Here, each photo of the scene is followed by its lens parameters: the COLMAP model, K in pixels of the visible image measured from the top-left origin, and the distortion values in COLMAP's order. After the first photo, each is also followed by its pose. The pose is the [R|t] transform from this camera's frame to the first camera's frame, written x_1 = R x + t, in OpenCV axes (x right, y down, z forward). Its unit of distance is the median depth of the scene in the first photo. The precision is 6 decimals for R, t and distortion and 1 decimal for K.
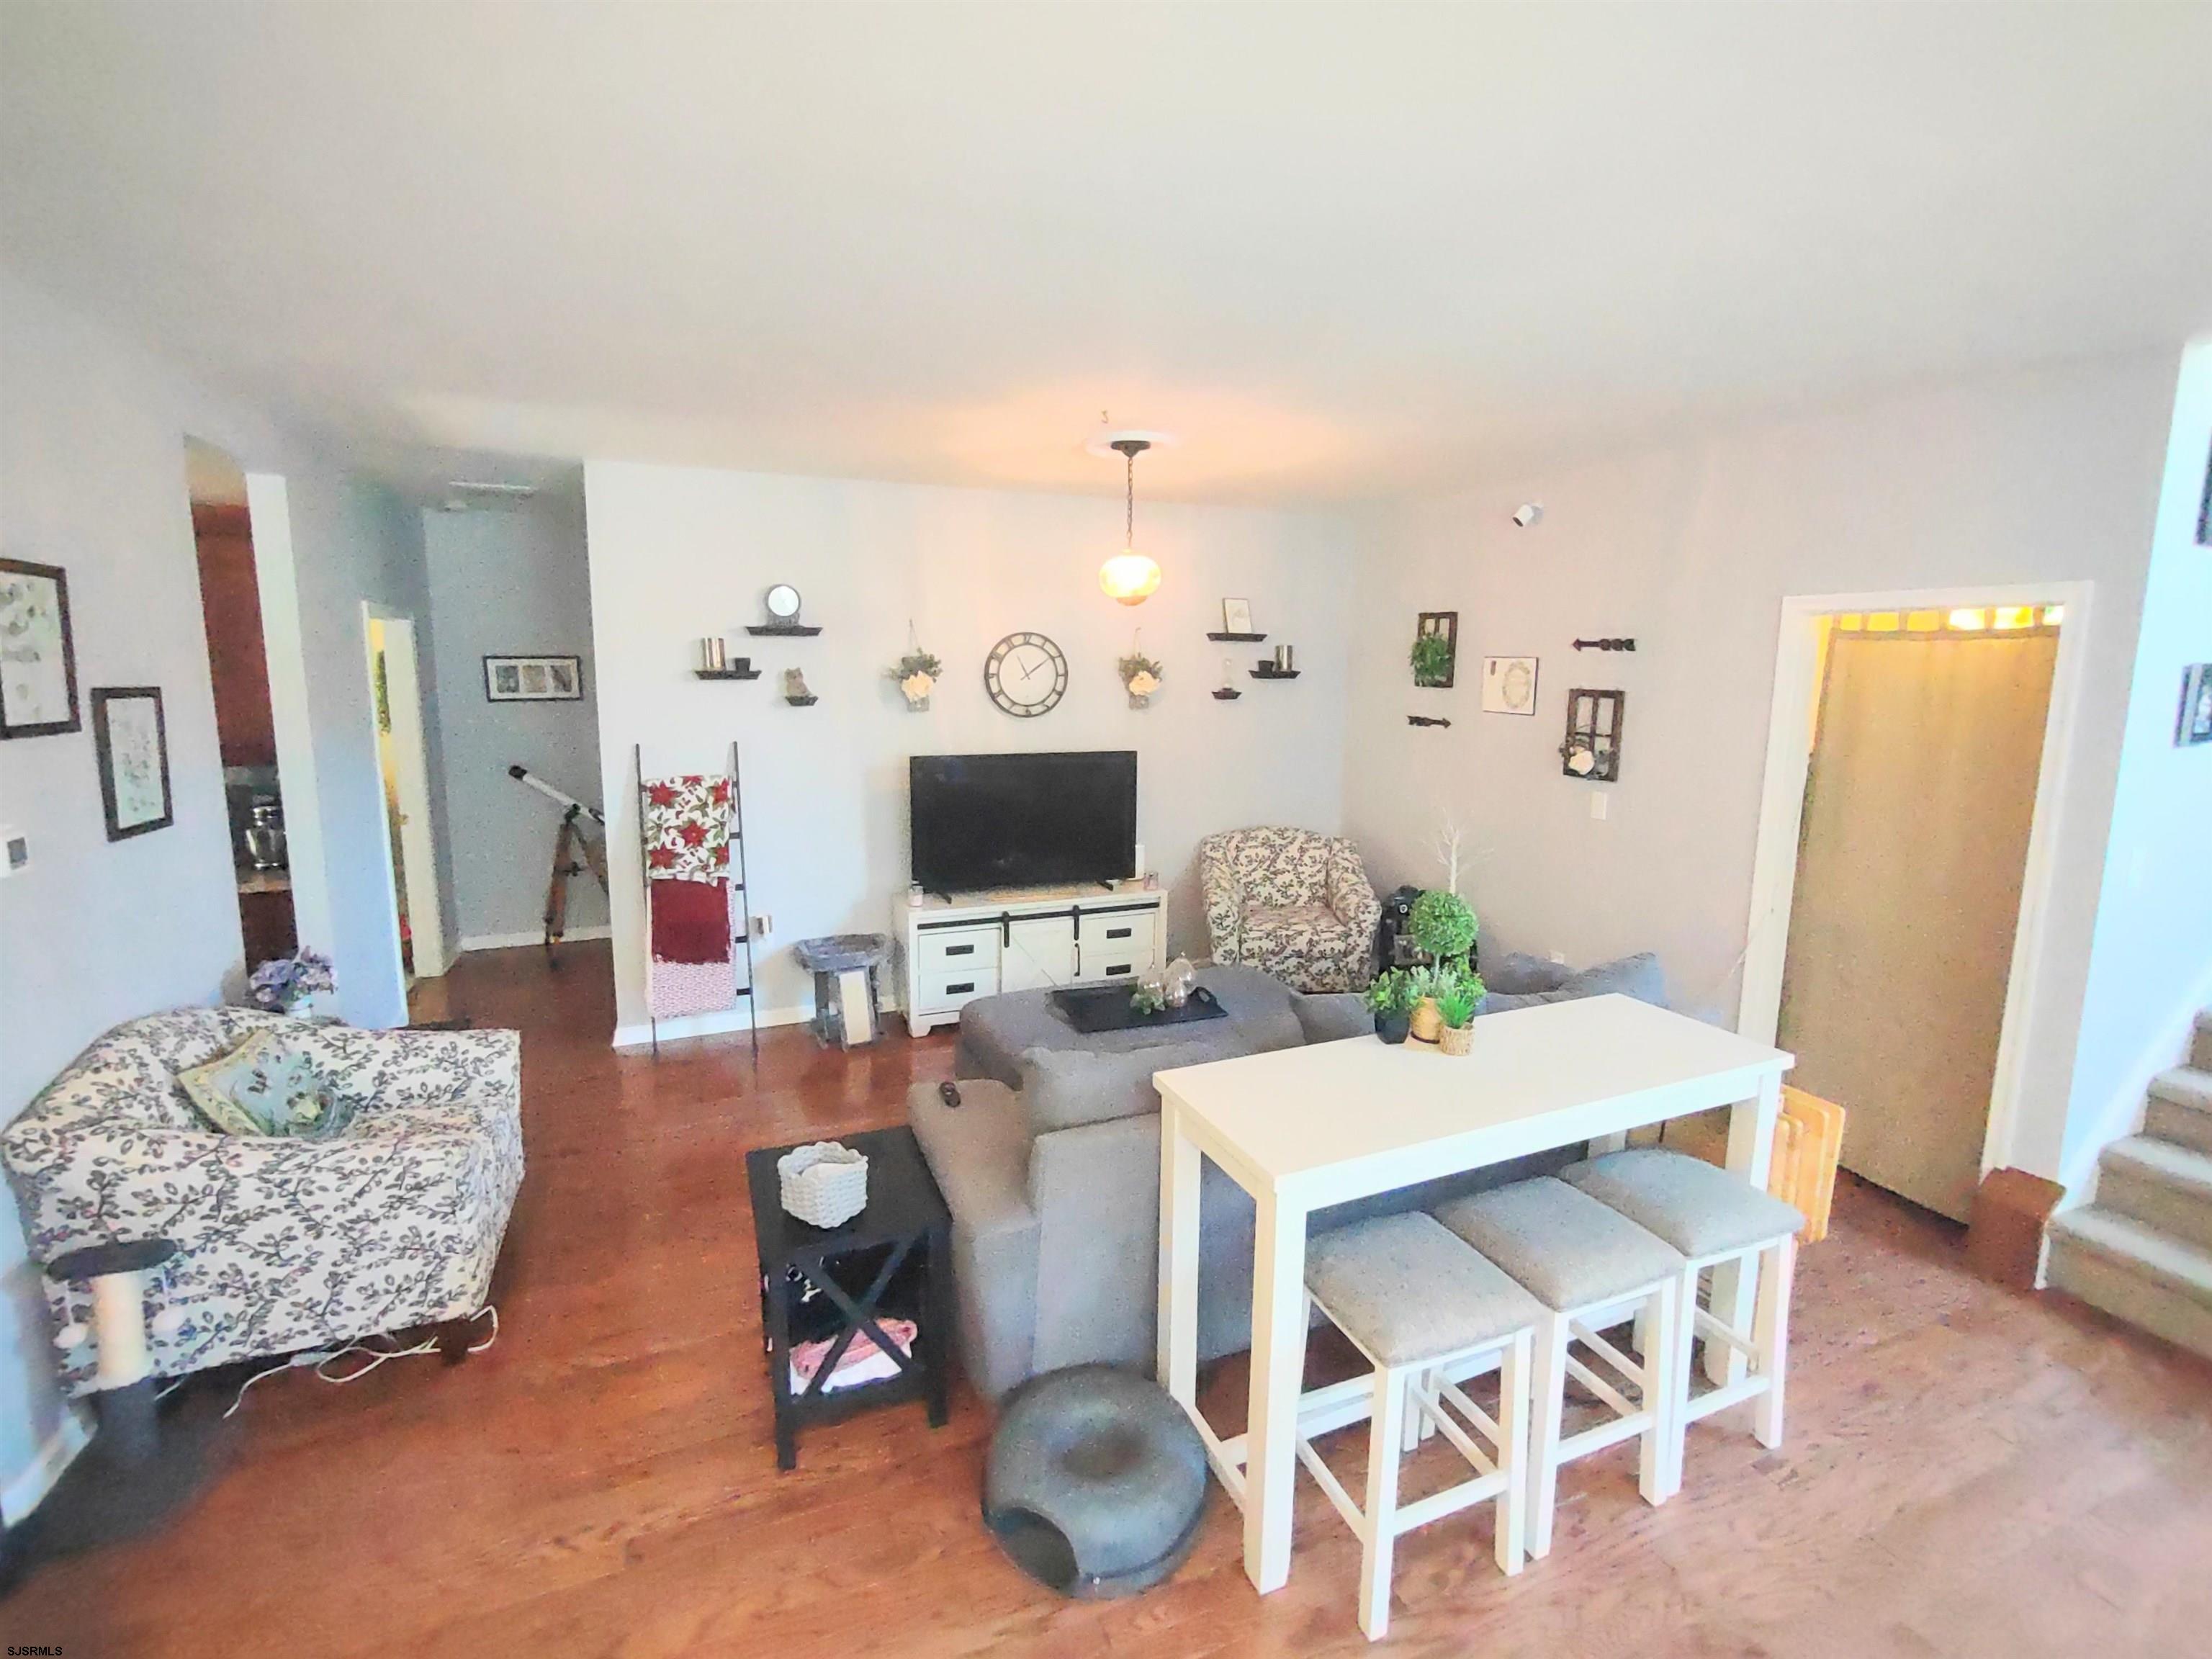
lens RADIAL K [[1004.8, 0, 1108.5], [0, 1004.8, 813.1], [0, 0, 1]] dist [-0.000691, -0.001716]
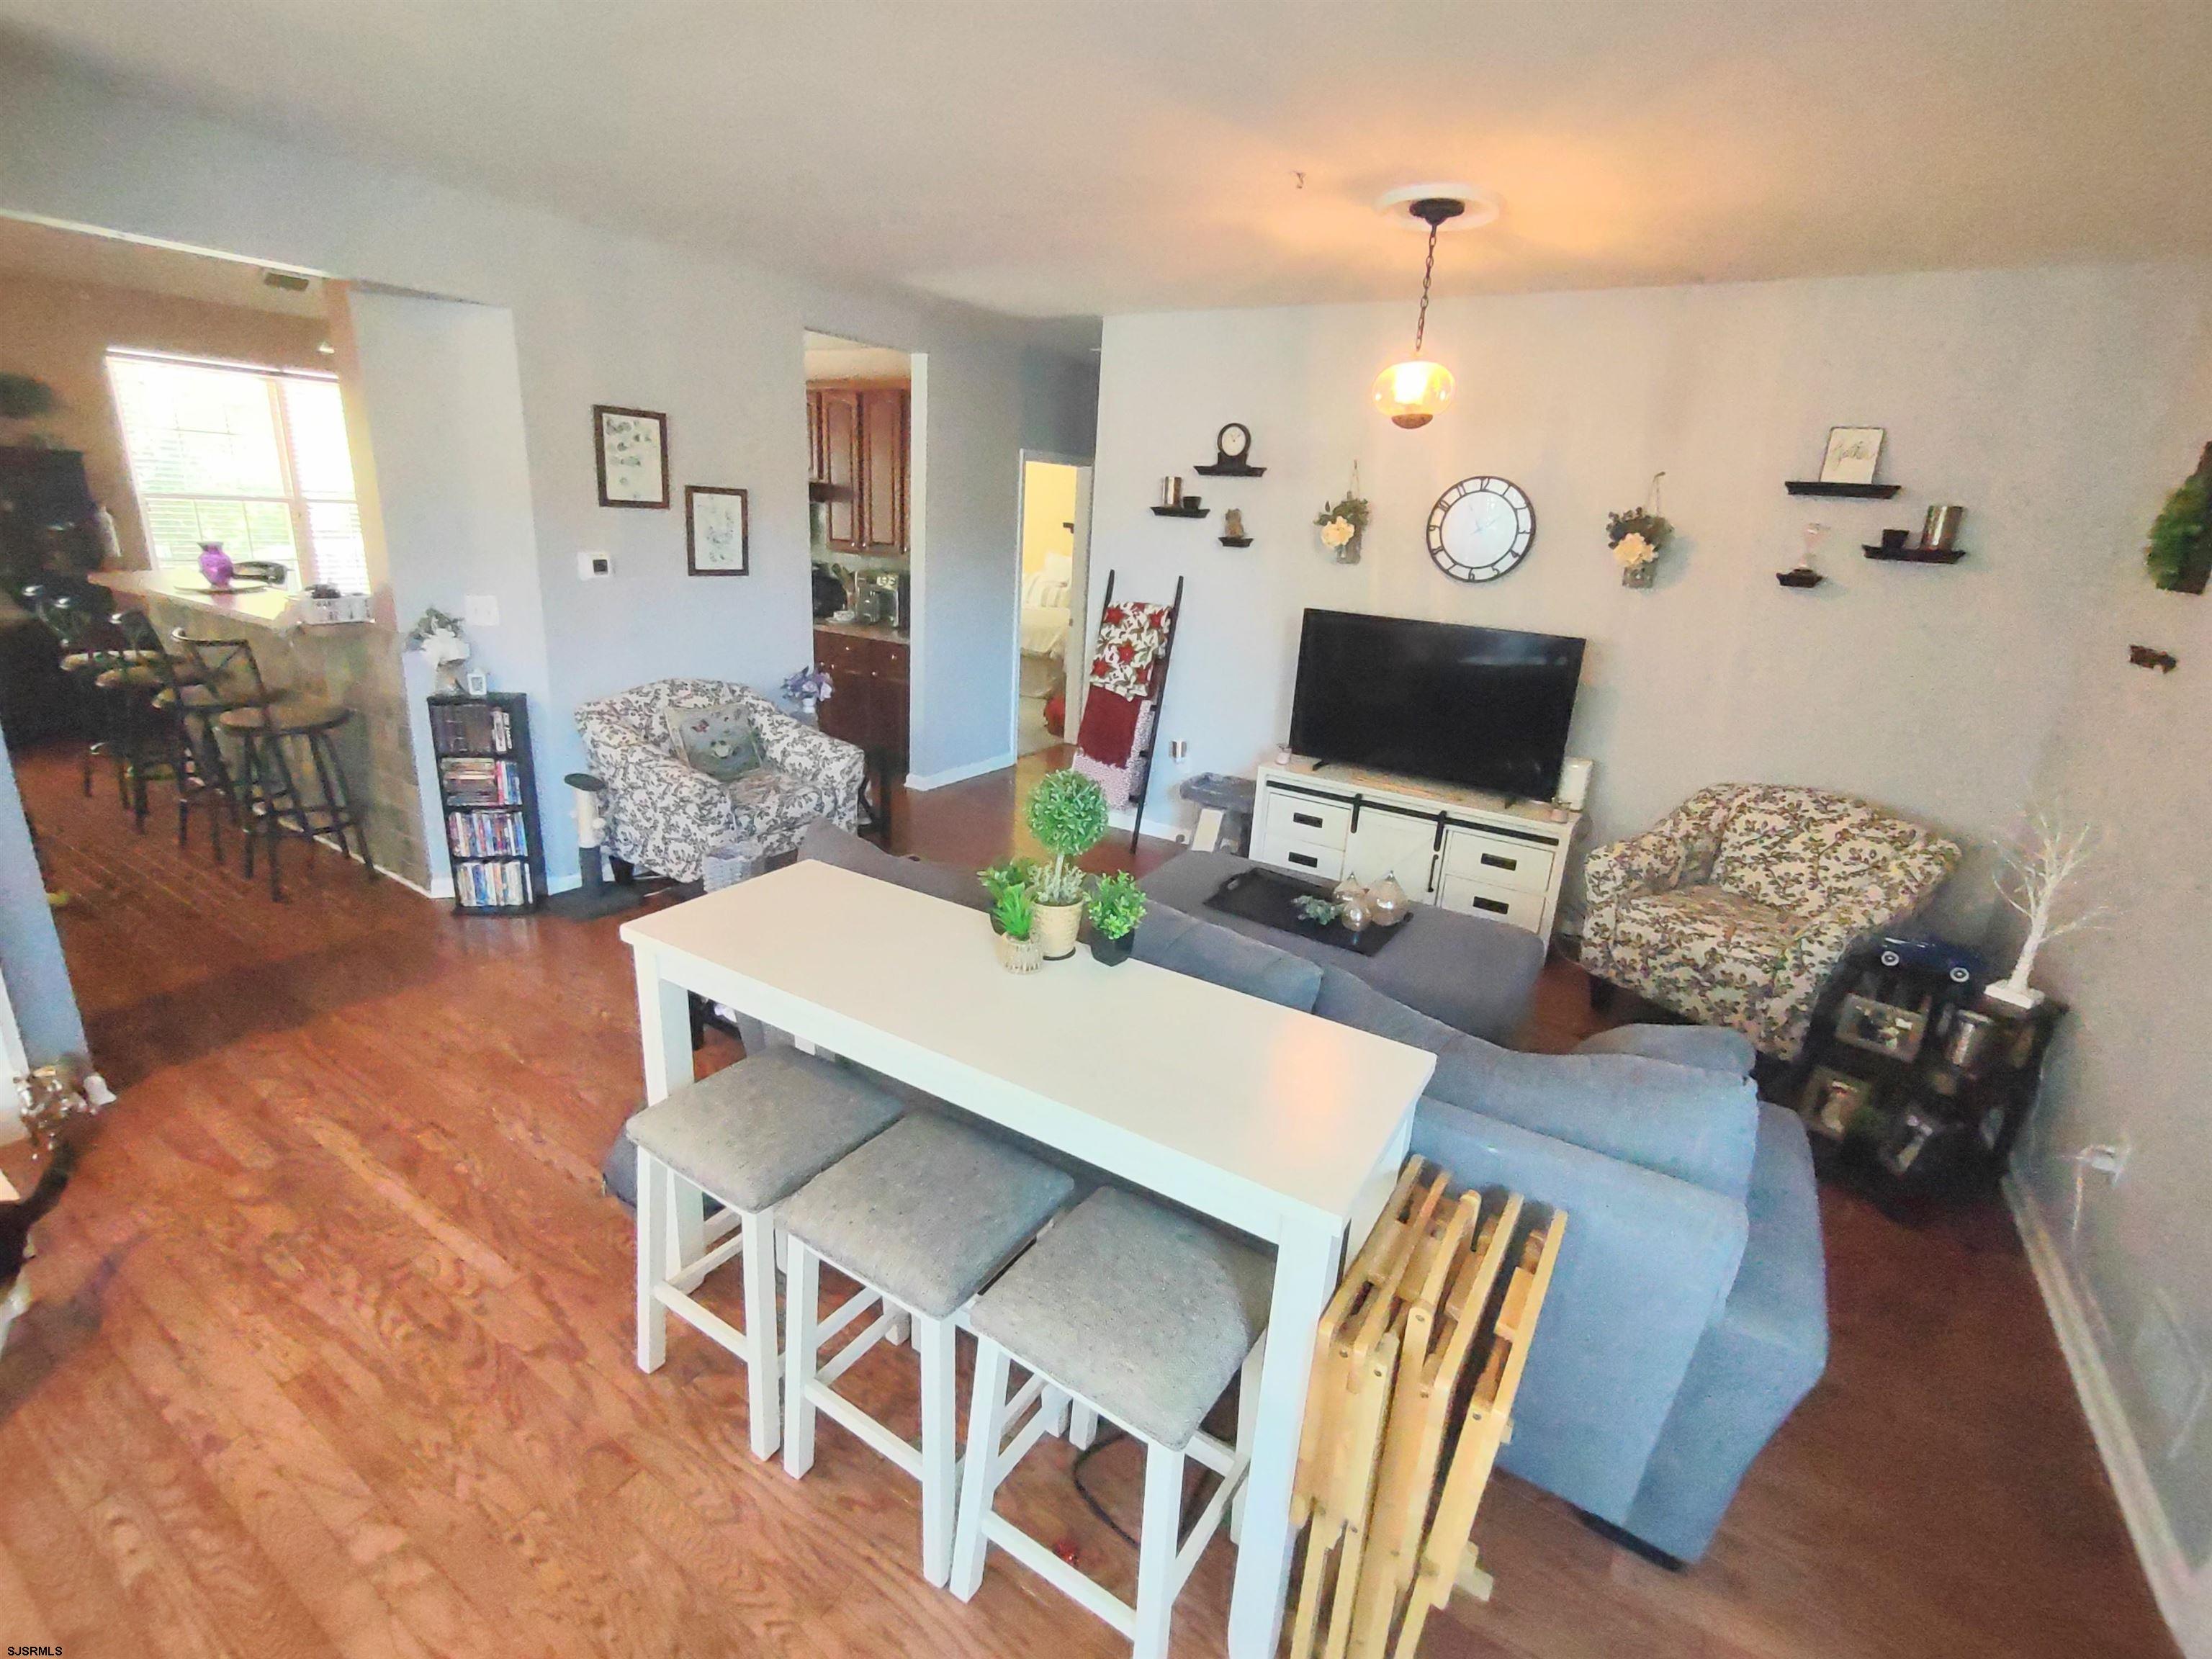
lens RADIAL K [[1004.8, 0, 1108.5], [0, 1004.8, 813.1], [0, 0, 1]] dist [-0.000691, -0.001716]
pose [[0.571131, 0.263213, -0.777514, 0.486035], [-0.174157, 0.964487, 0.198580, -0.025564], [0.802171, 0.021995, 0.596689, 0.289249]]
